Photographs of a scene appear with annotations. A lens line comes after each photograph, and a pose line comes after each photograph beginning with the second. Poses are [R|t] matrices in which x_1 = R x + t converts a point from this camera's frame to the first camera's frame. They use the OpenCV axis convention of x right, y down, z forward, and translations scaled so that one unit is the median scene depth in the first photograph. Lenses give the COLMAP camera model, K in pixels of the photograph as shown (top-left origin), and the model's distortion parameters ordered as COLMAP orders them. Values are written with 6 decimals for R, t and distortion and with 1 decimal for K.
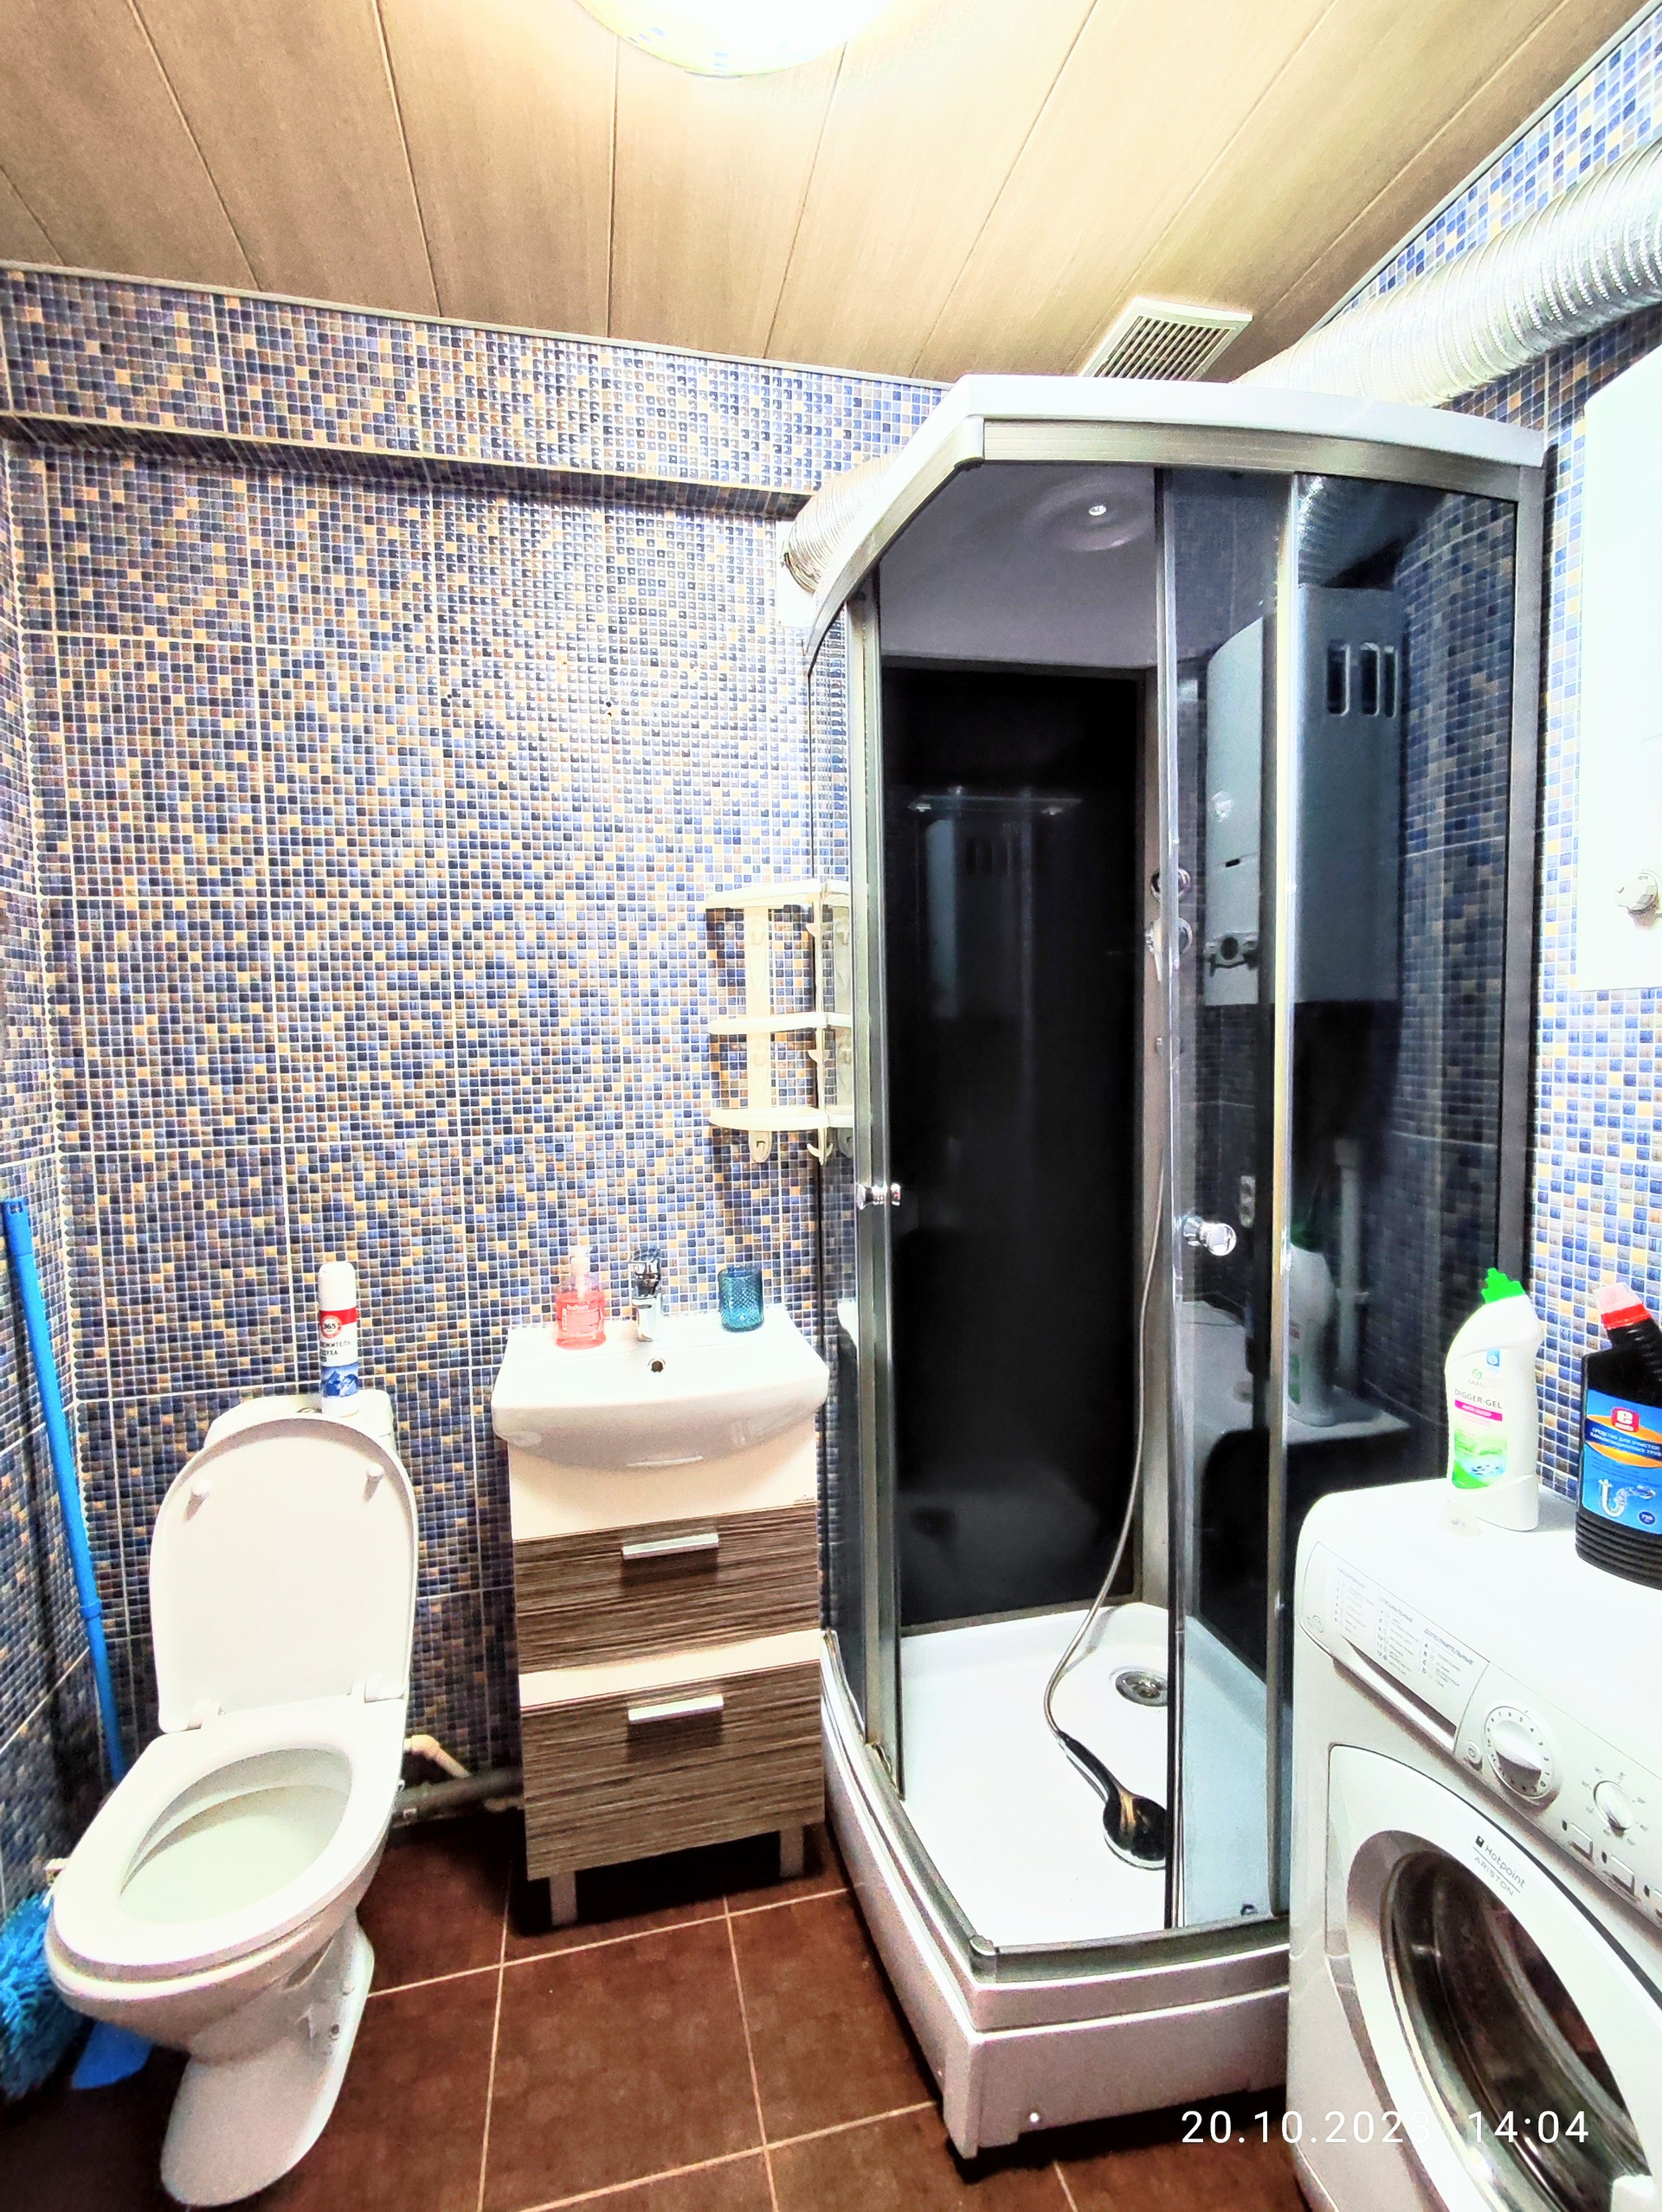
lens RADIAL K [[1023.6, 0, 824.0], [0, 1023.6, 1095.1], [0, 0, 1]] dist [0.001106, 0.003018]
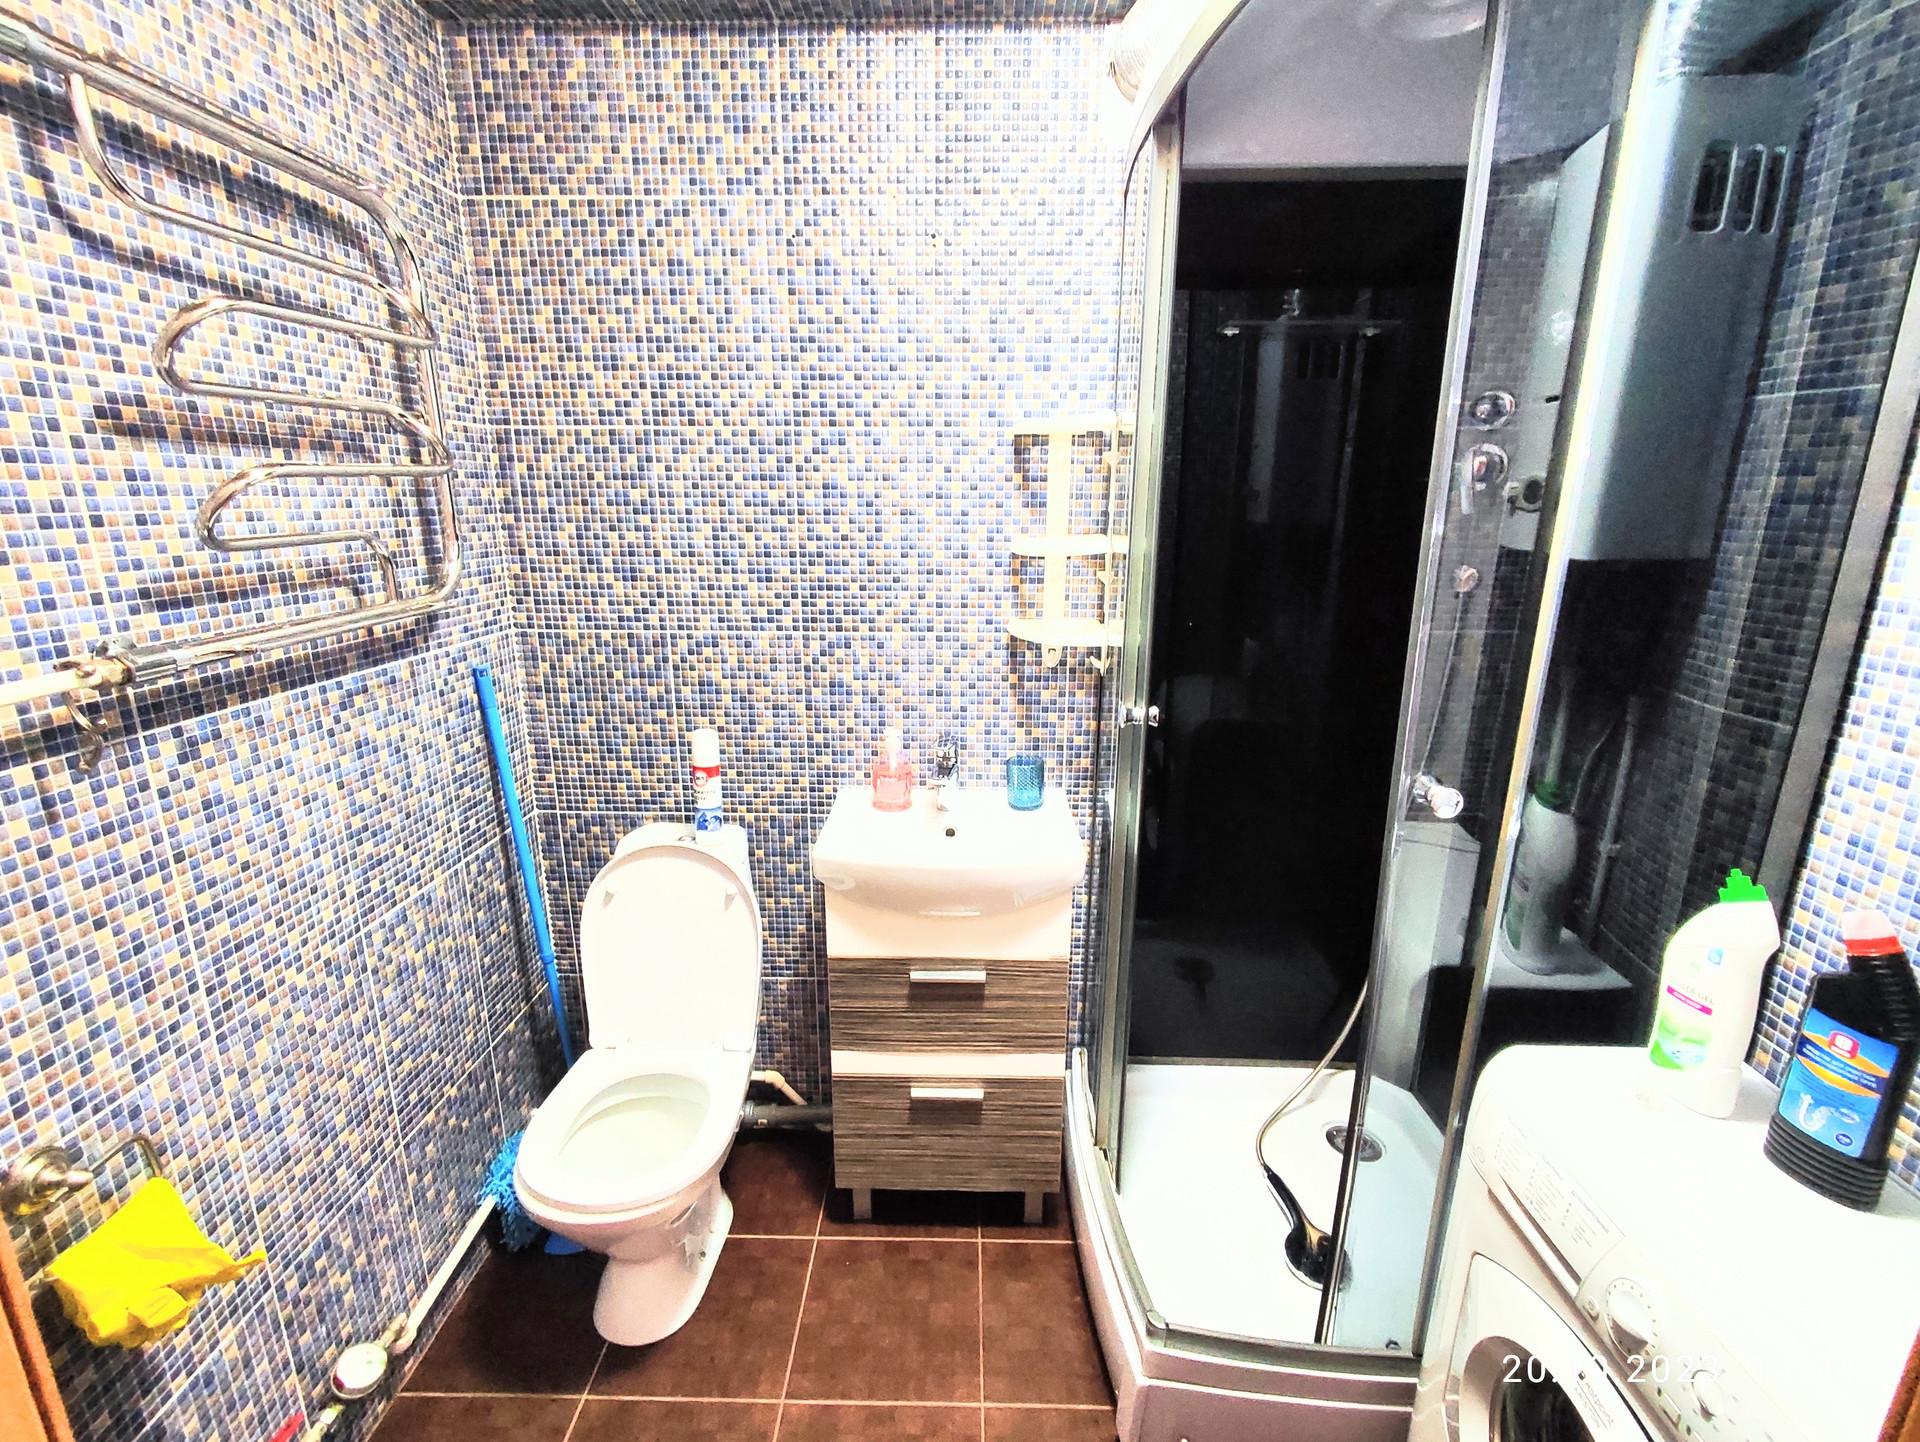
lens RADIAL K [[888.4, 0, 960.1], [0, 888.4, 726.5], [0, 0, 1]] dist [0.001106, 0.003018]
pose [[0.968703, 0.087839, -0.232160, 0.087451], [-0.040781, 0.978904, 0.200209, -0.073523], [0.244848, -0.184476, 0.951850, 0.027284]]
